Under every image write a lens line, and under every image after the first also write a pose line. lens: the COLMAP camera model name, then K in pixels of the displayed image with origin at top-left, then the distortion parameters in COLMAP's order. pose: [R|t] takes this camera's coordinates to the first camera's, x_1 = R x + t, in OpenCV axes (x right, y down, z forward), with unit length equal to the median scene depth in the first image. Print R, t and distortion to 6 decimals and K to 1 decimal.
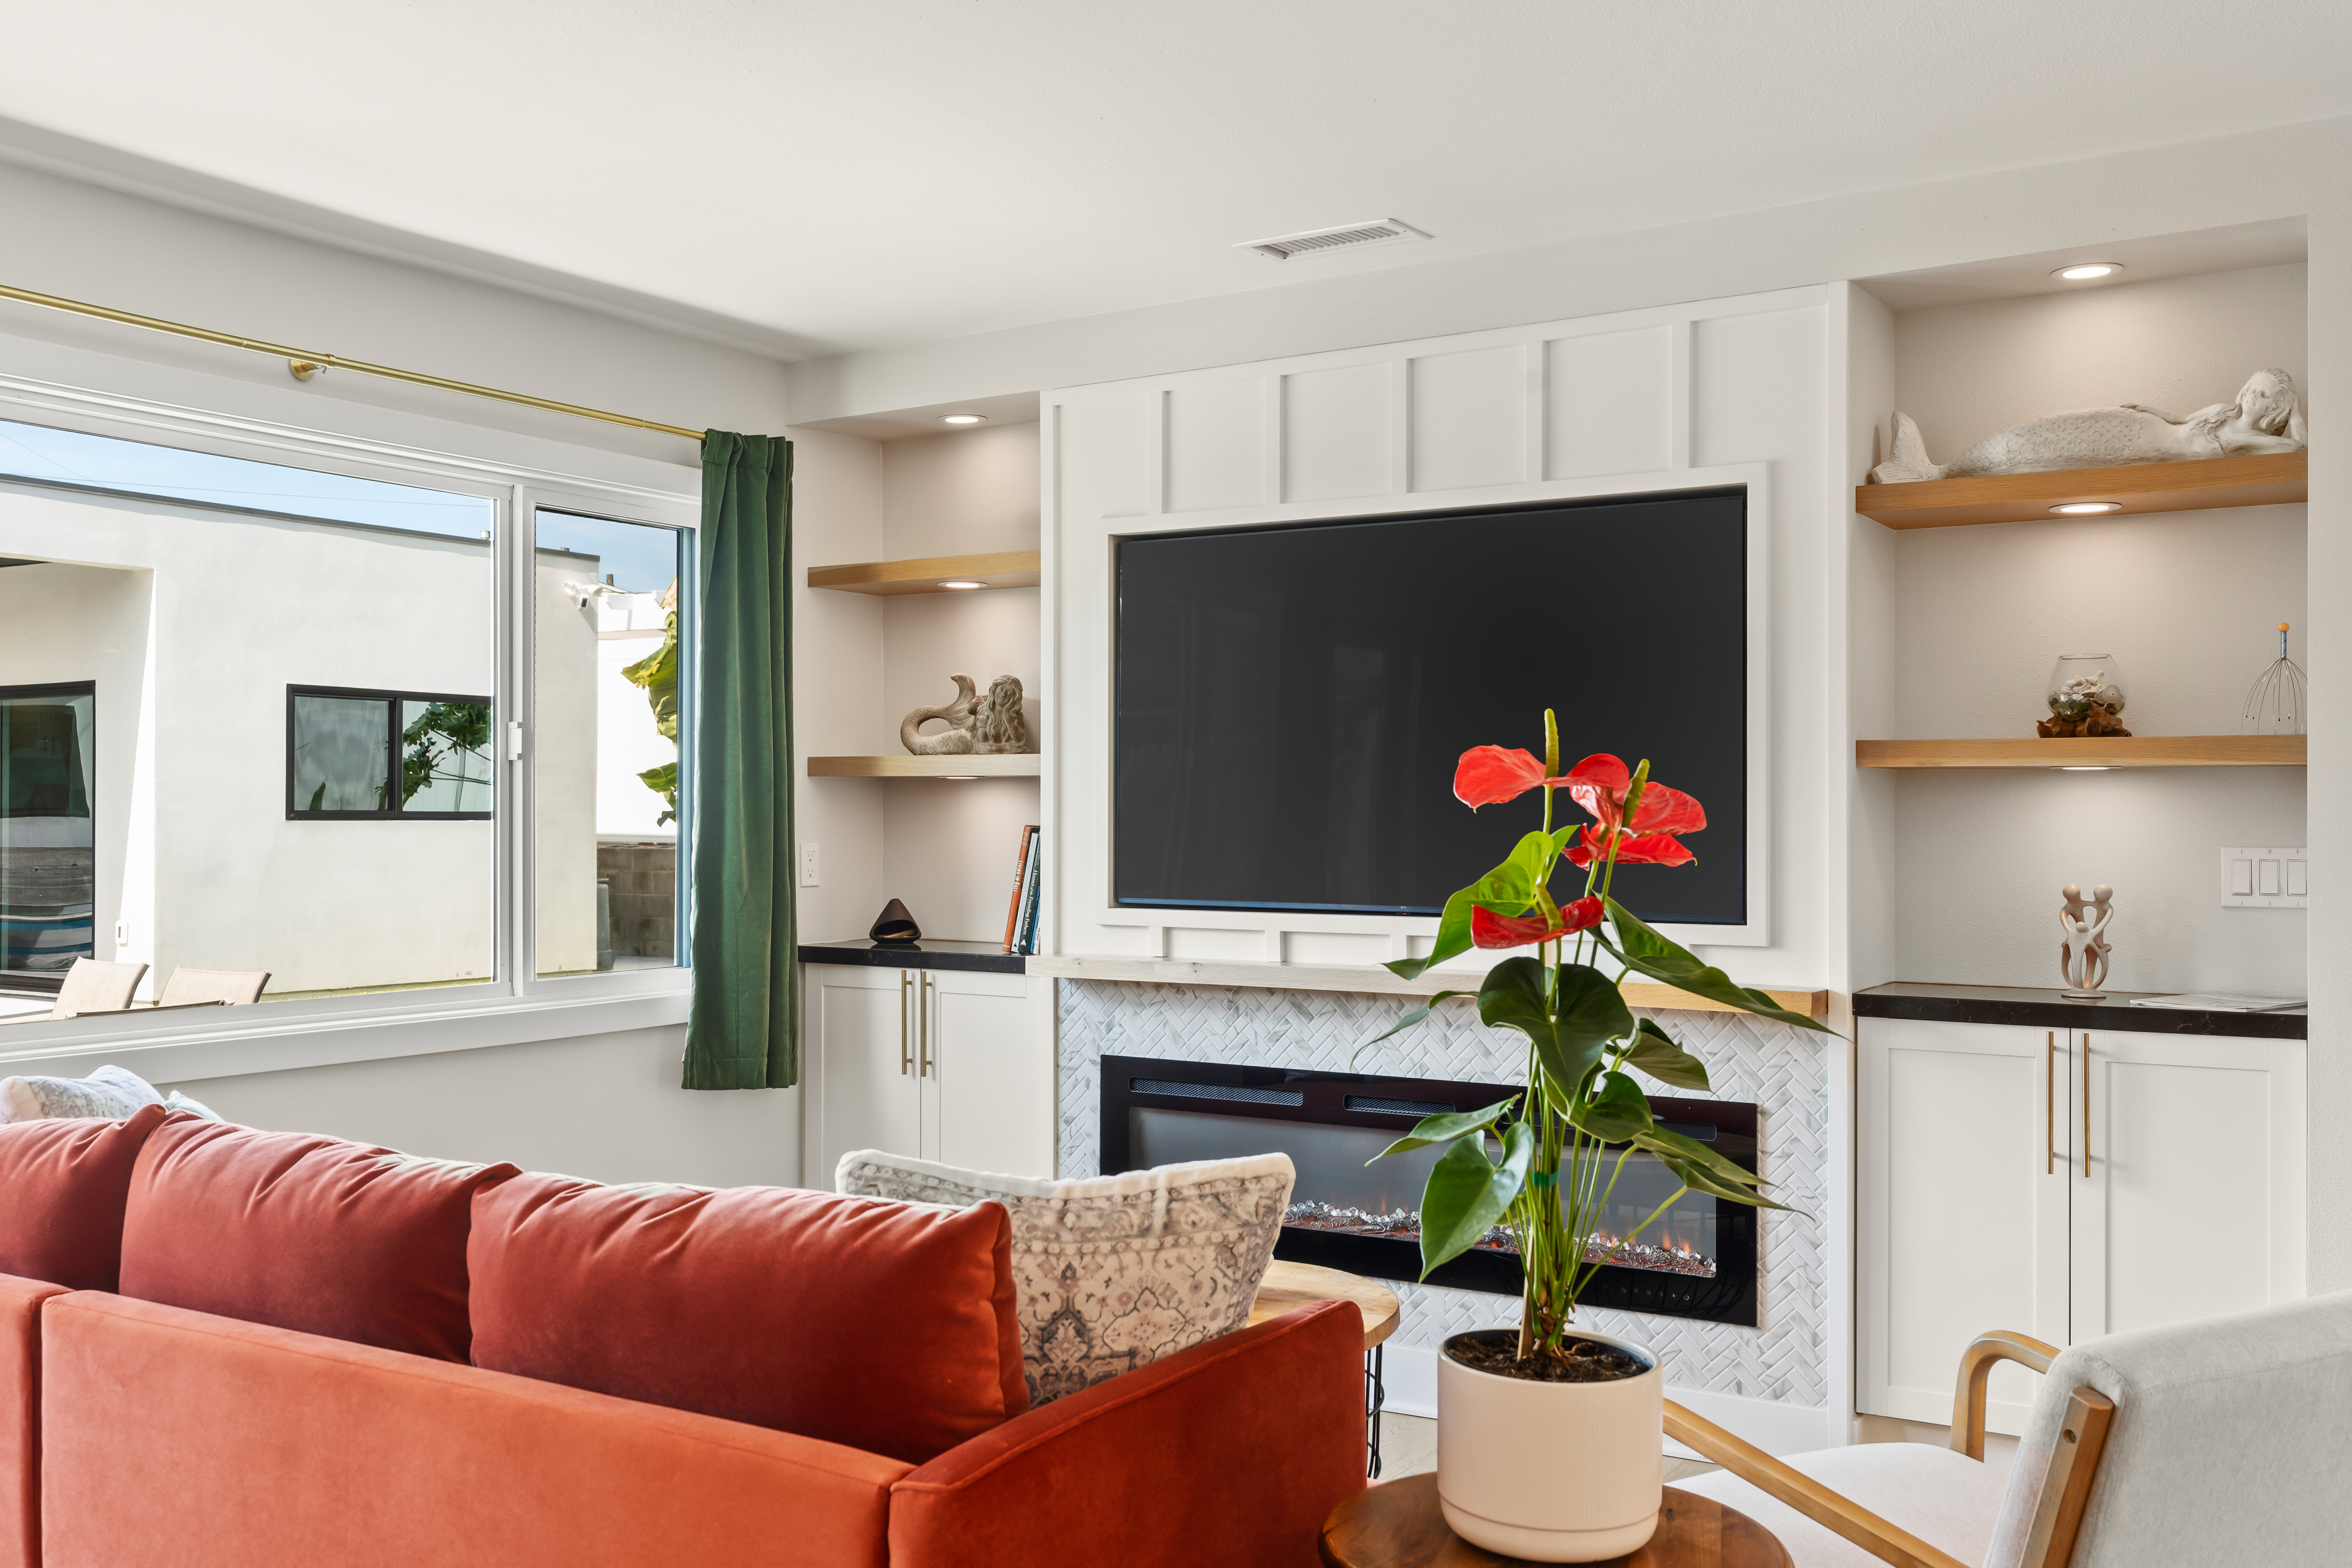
lens RADIAL K [[2134.3, 0, 1171.0], [0, 2134.3, 803.0], [0, 0, 1]] dist [-0.001924, 0.000000]
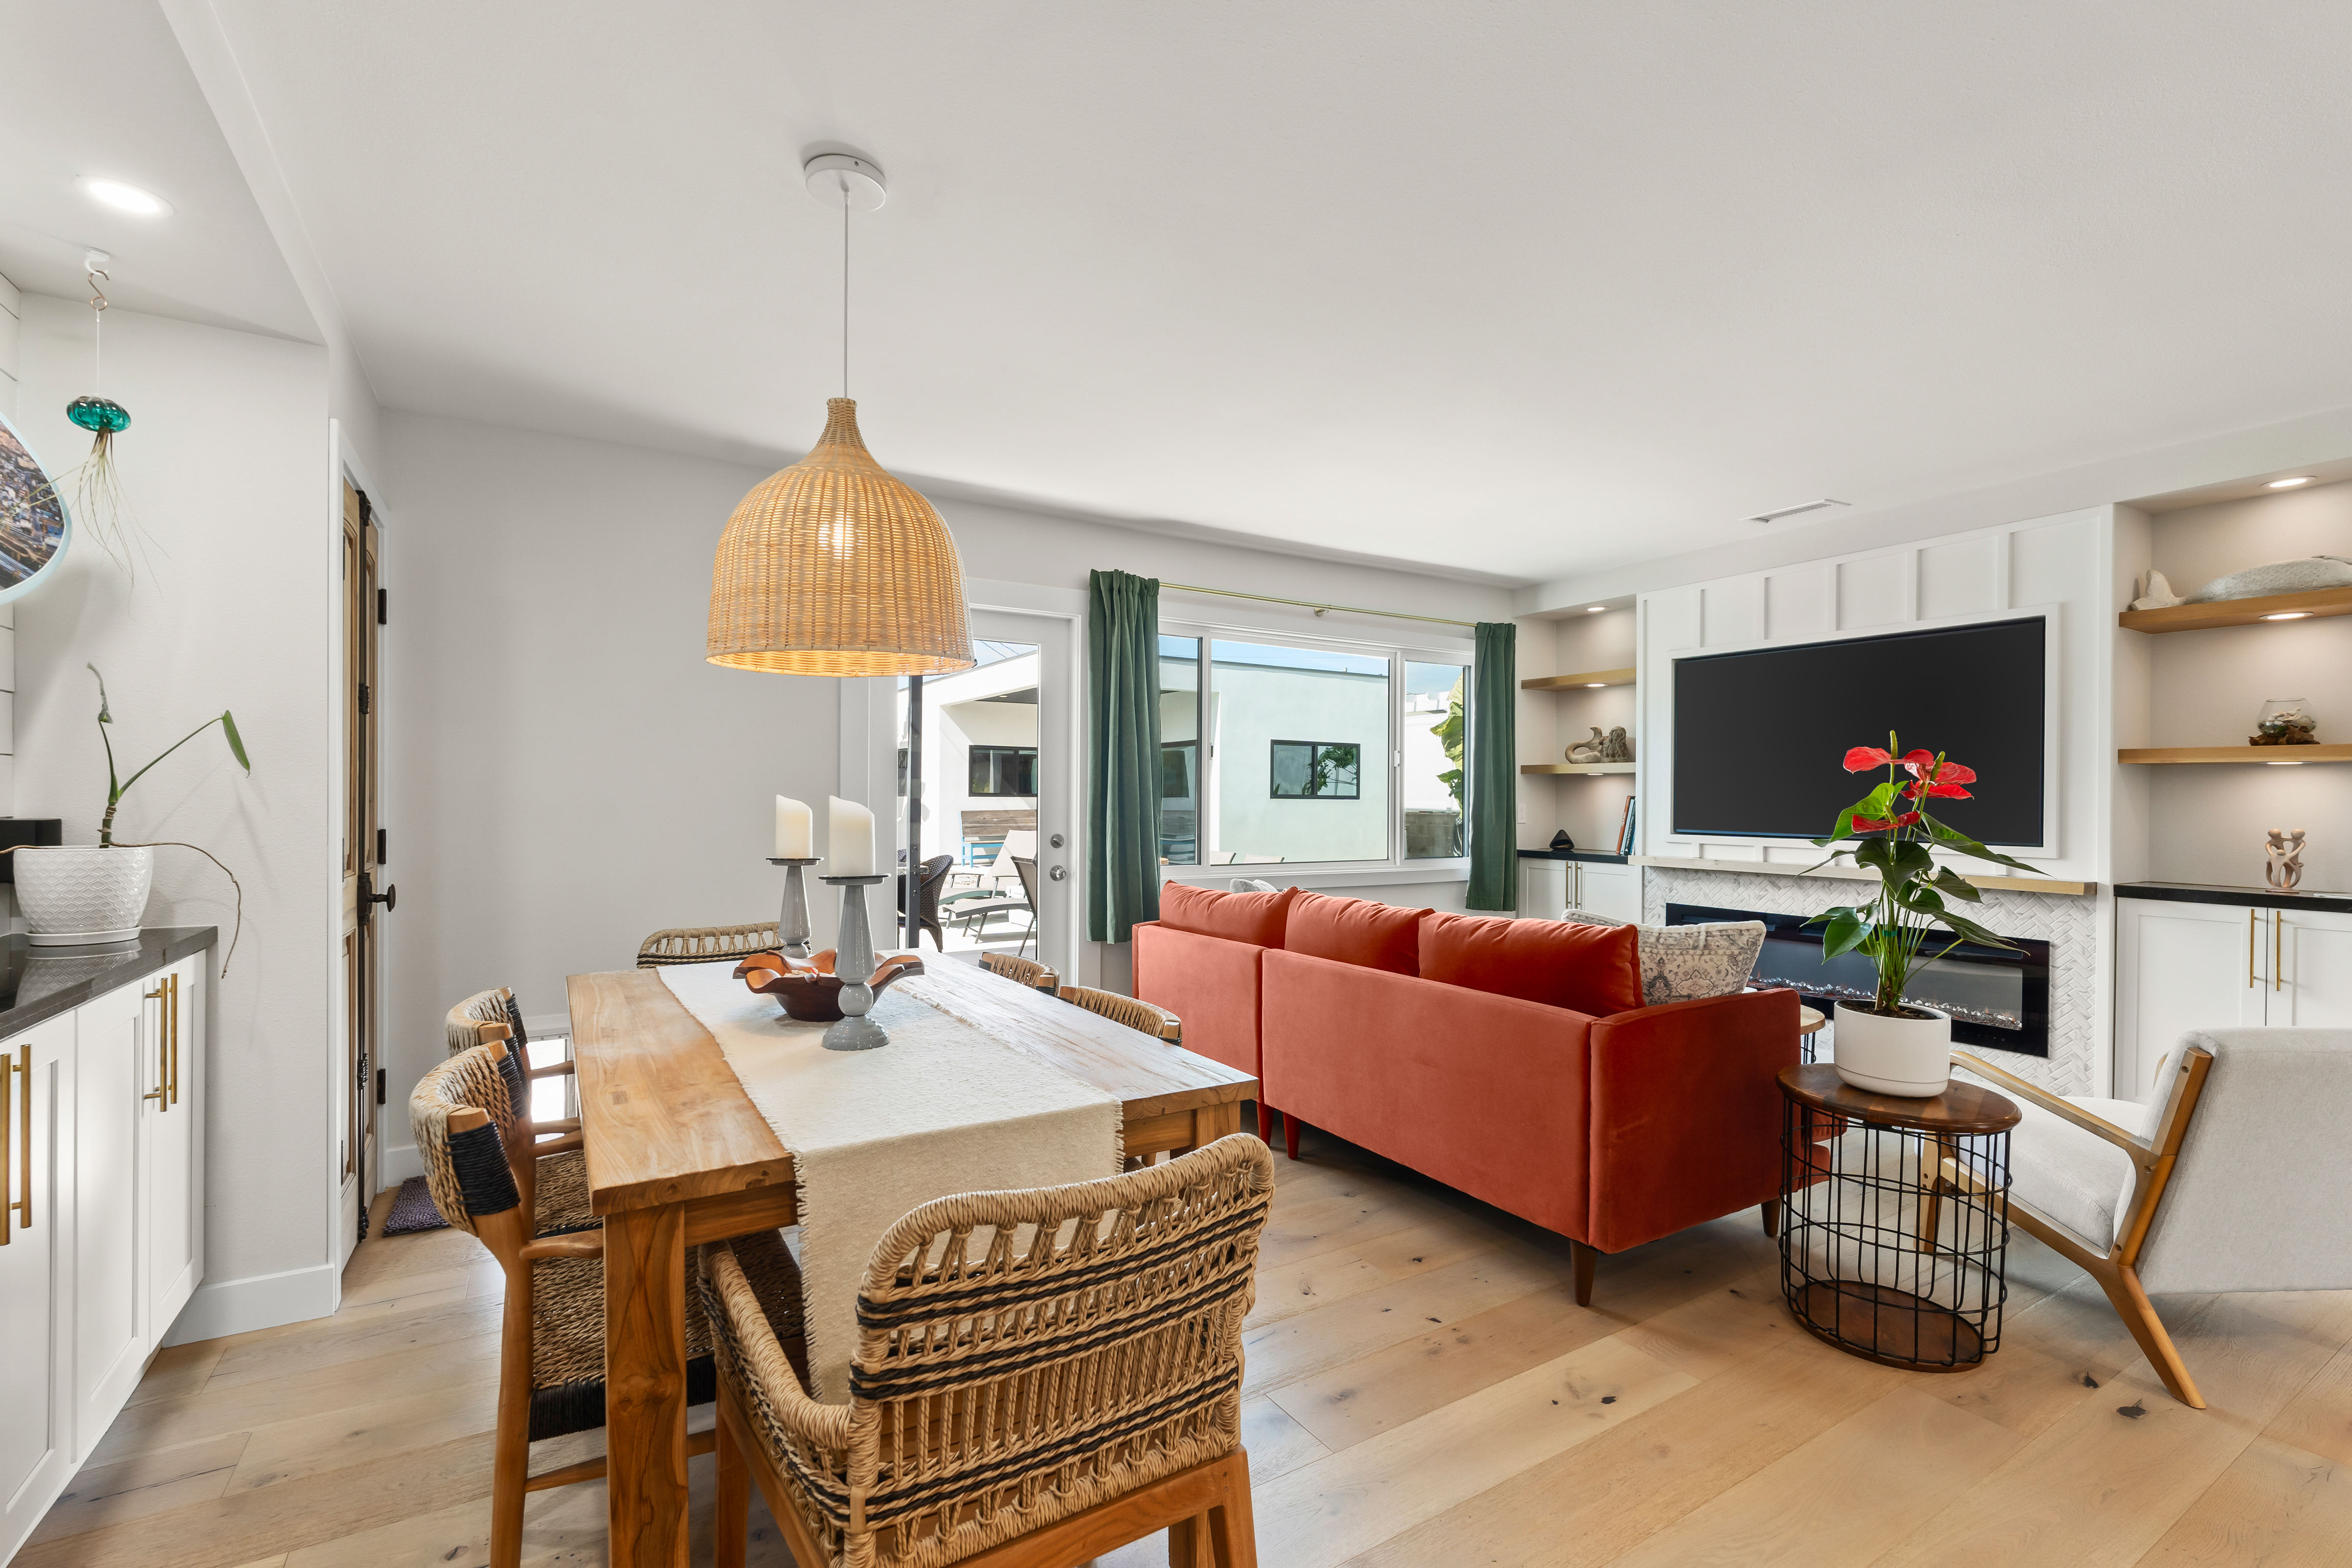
lens RADIAL K [[1038.7, 0, 1167.1], [0, 1038.7, 796.0], [0, 0, 1]] dist [-0.006016, 0.000464]
pose [[0.889687, 0.006023, -0.456531, -0.005000], [-0.006083, 0.999981, 0.001337, 0.015349], [0.456530, 0.001587, 0.889707, -0.181993]]
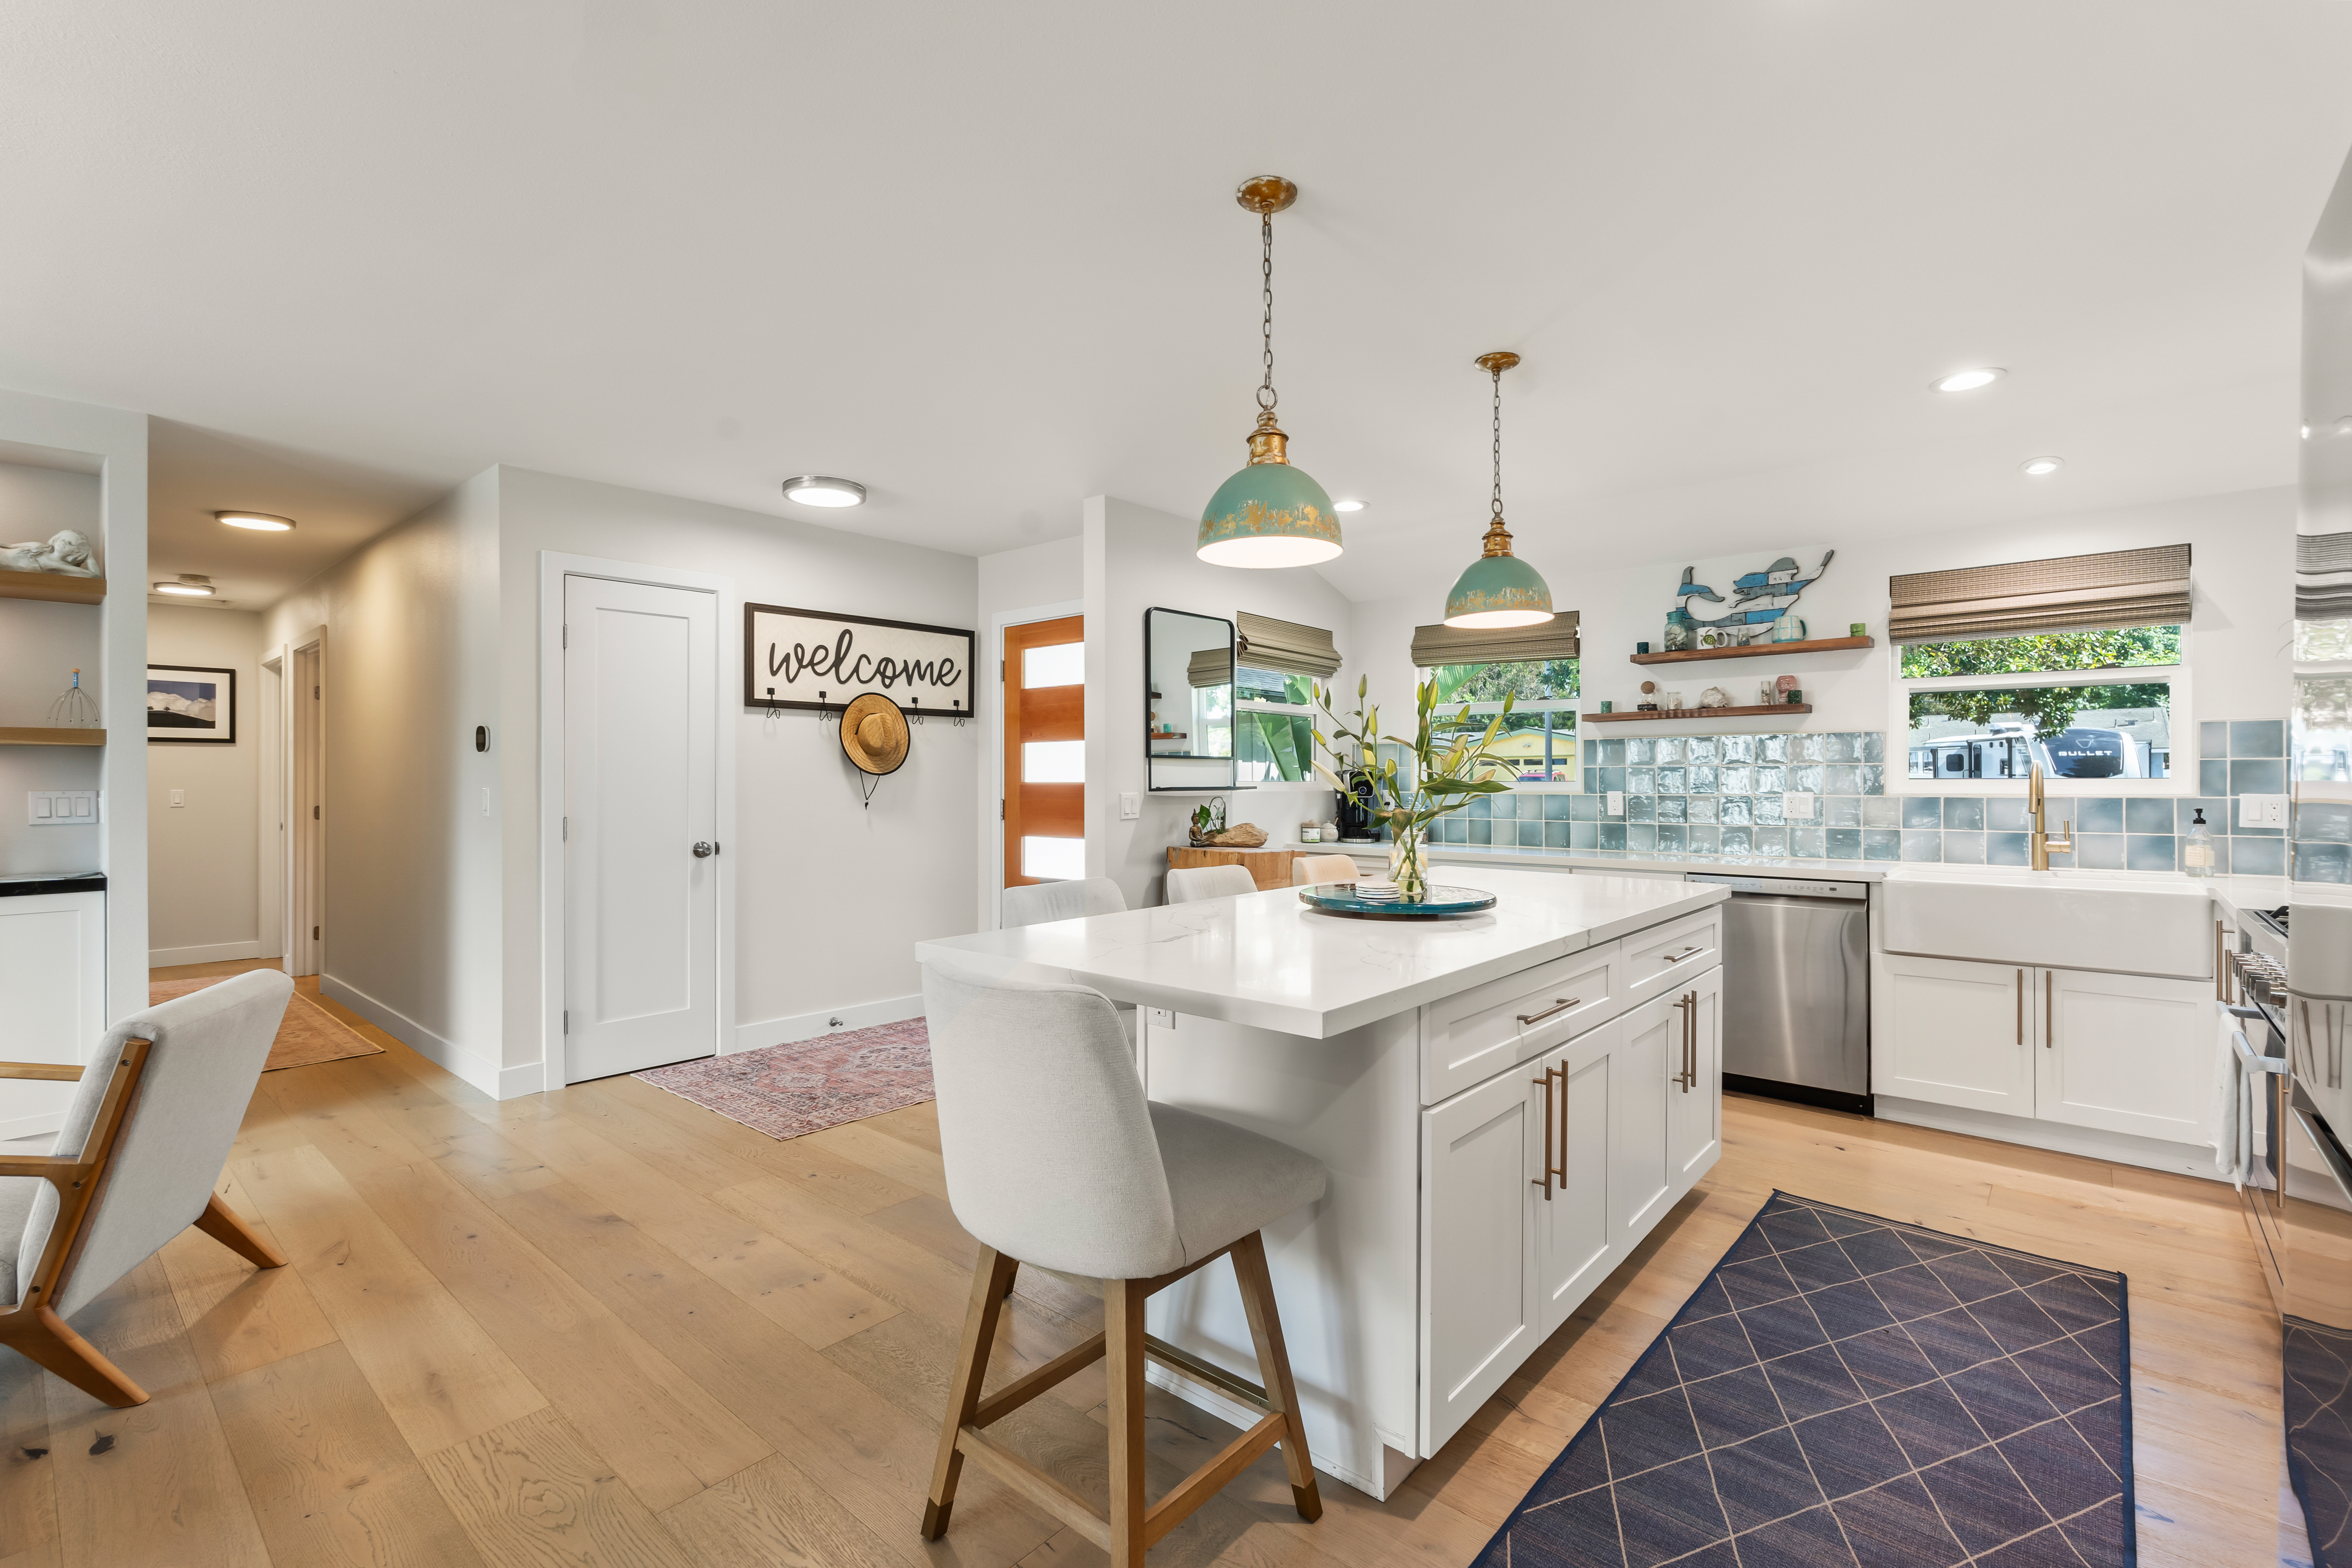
lens RADIAL K [[1038.7, 0, 1165.6], [0, 1038.7, 774.3], [0, 0, 1]] dist [-0.006016, 0.000464]
pose [[0.170446, 0.003278, 0.985362, -0.189565], [0.002799, 0.999989, -0.003810, 0.012805], [-0.985363, 0.003408, 0.170435, -0.075859]]
